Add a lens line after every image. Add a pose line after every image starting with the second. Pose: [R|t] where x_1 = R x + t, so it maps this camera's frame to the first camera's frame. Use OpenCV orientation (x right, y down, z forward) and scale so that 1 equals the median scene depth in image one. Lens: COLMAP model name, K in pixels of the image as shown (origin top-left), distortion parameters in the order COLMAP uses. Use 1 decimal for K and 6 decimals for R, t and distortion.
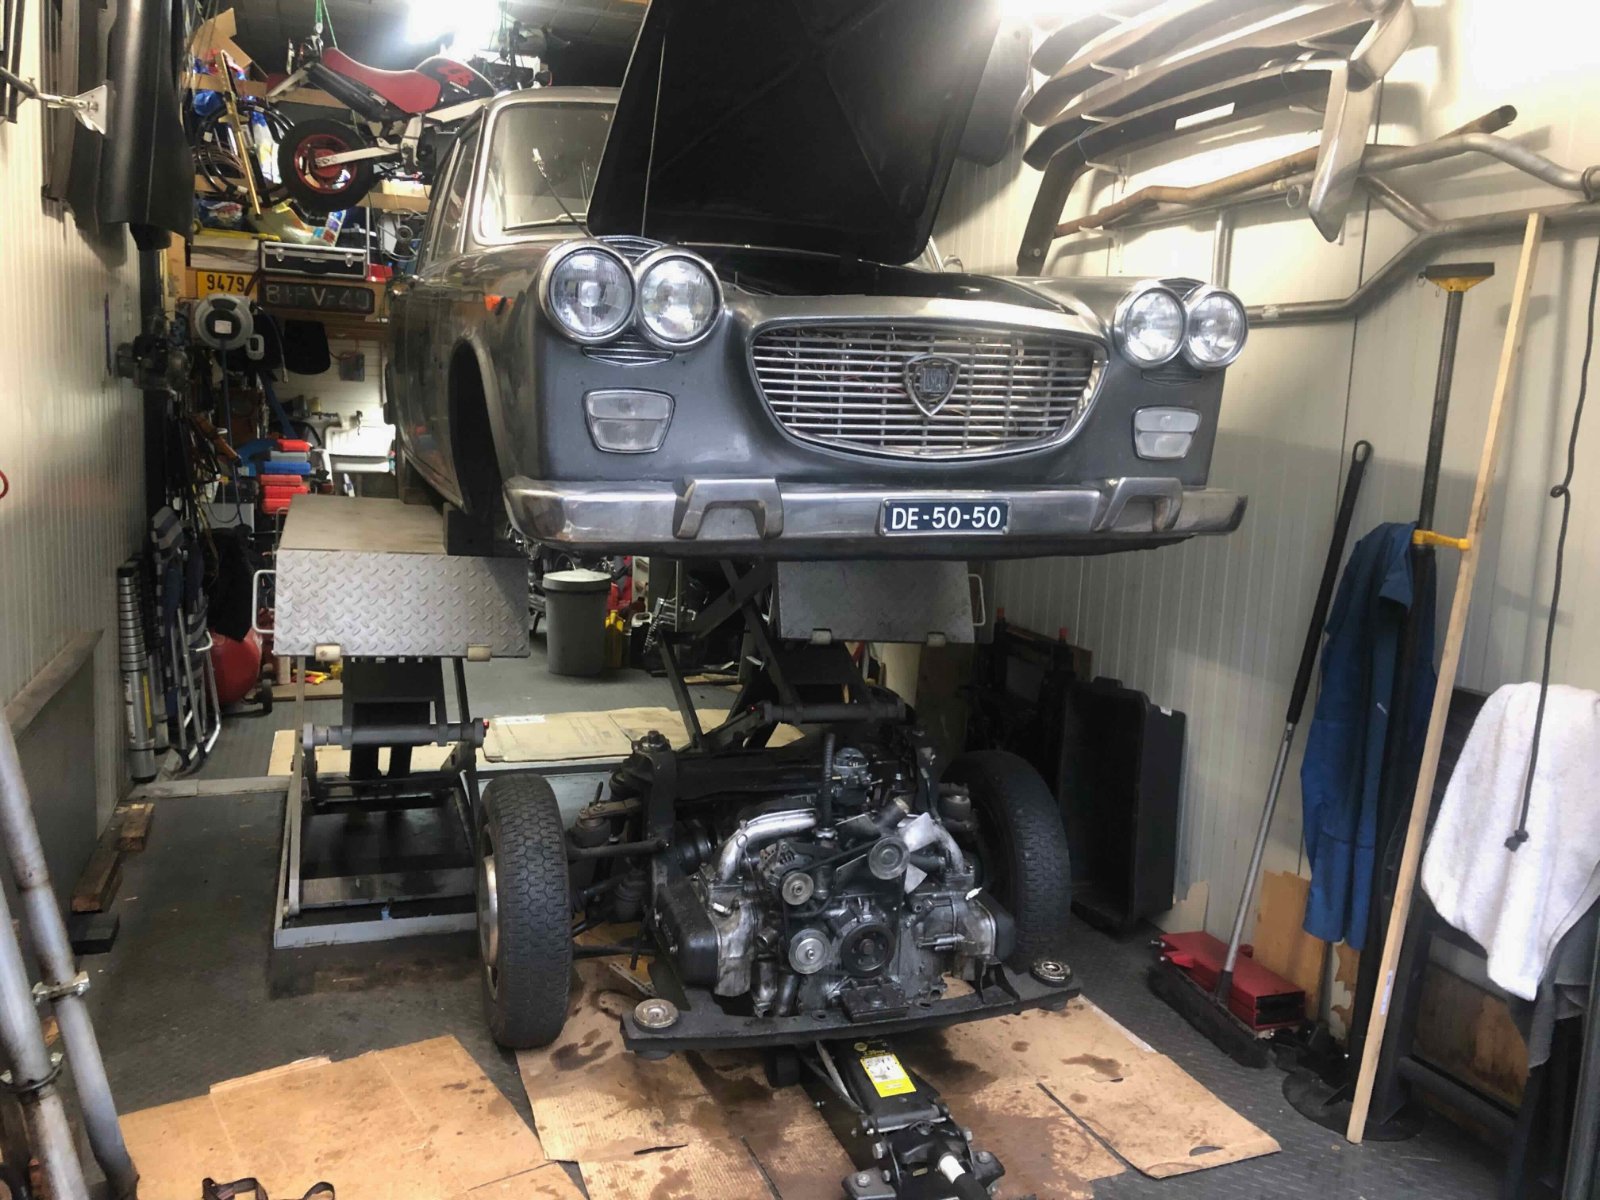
lens RADIAL K [[1318.9, 0, 807.6], [0, 1318.9, 591.4], [0, 0, 1]] dist [0.004627, 0.018286]
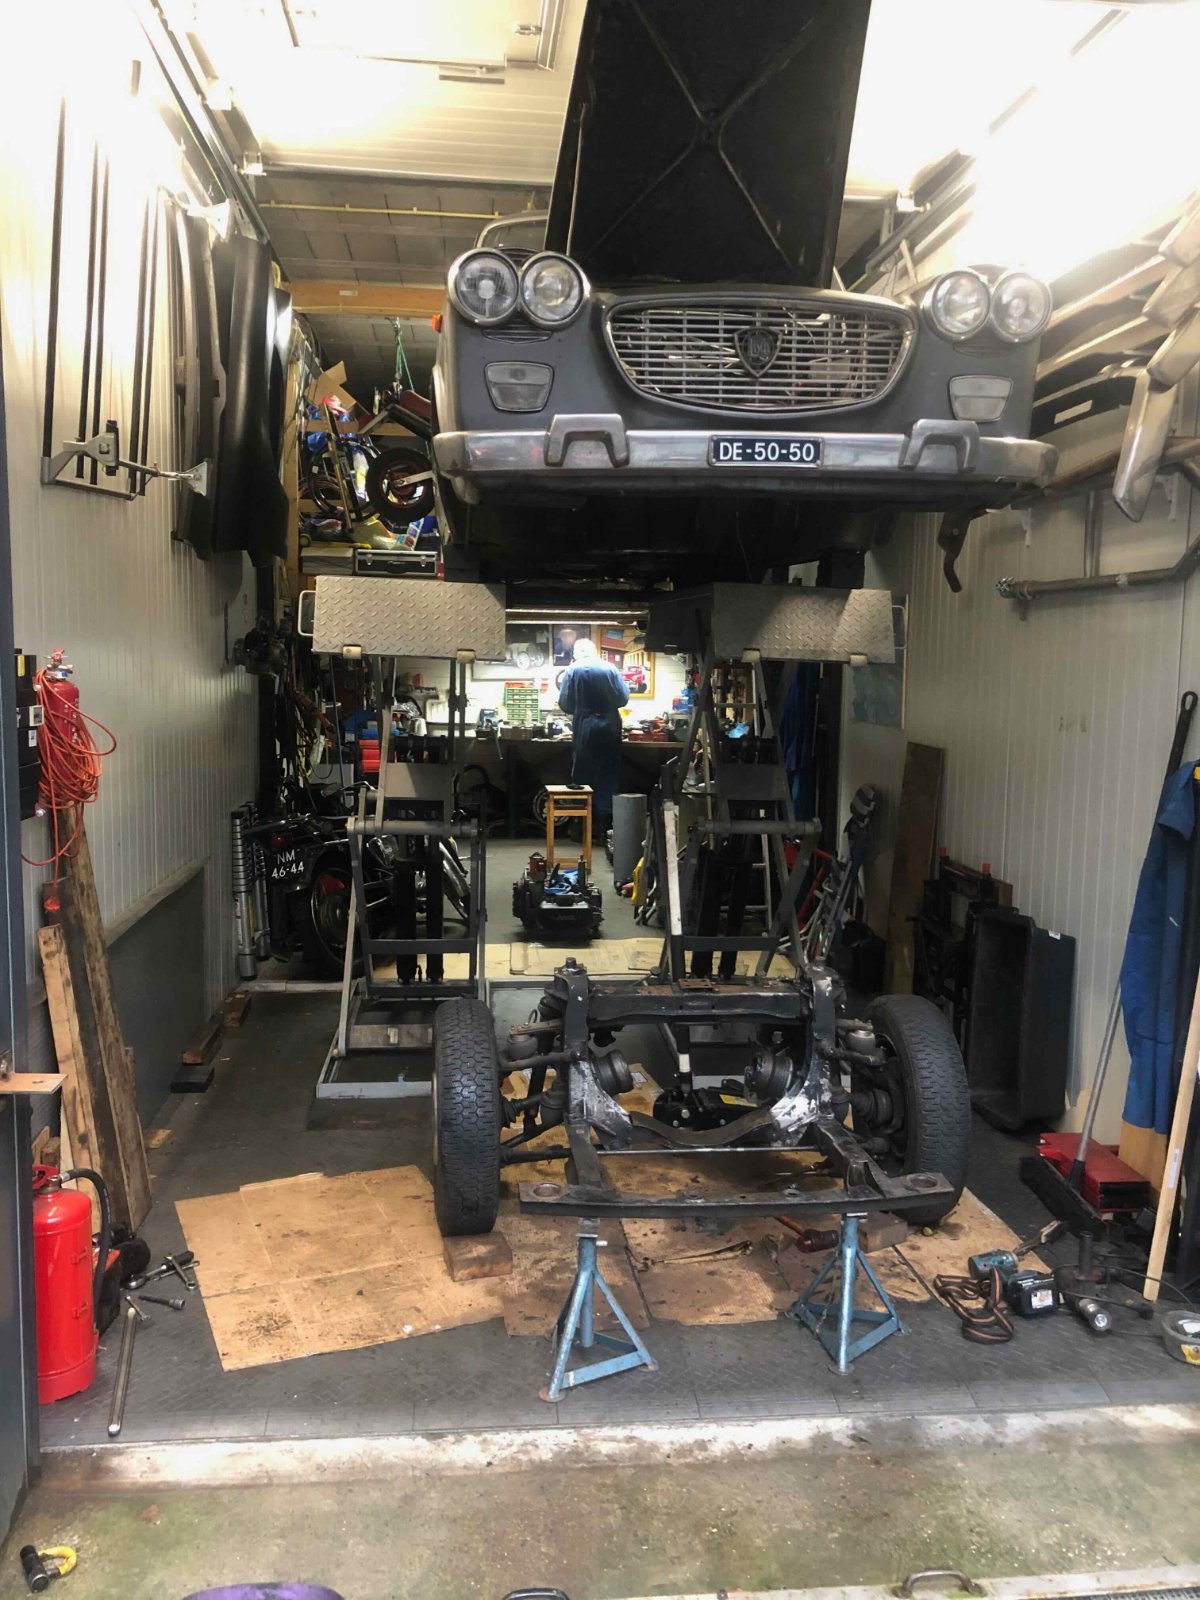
lens RADIAL K [[1318.9, 0, 590.1], [0, 1318.9, 801.4], [0, 0, 1]] dist [0.004627, 0.018286]
pose [[0.966603, -0.002588, -0.256265, 0.143194], [-0.007912, 0.999171, -0.039936, 0.020211], [0.256156, 0.040630, 0.965781, -0.150618]]
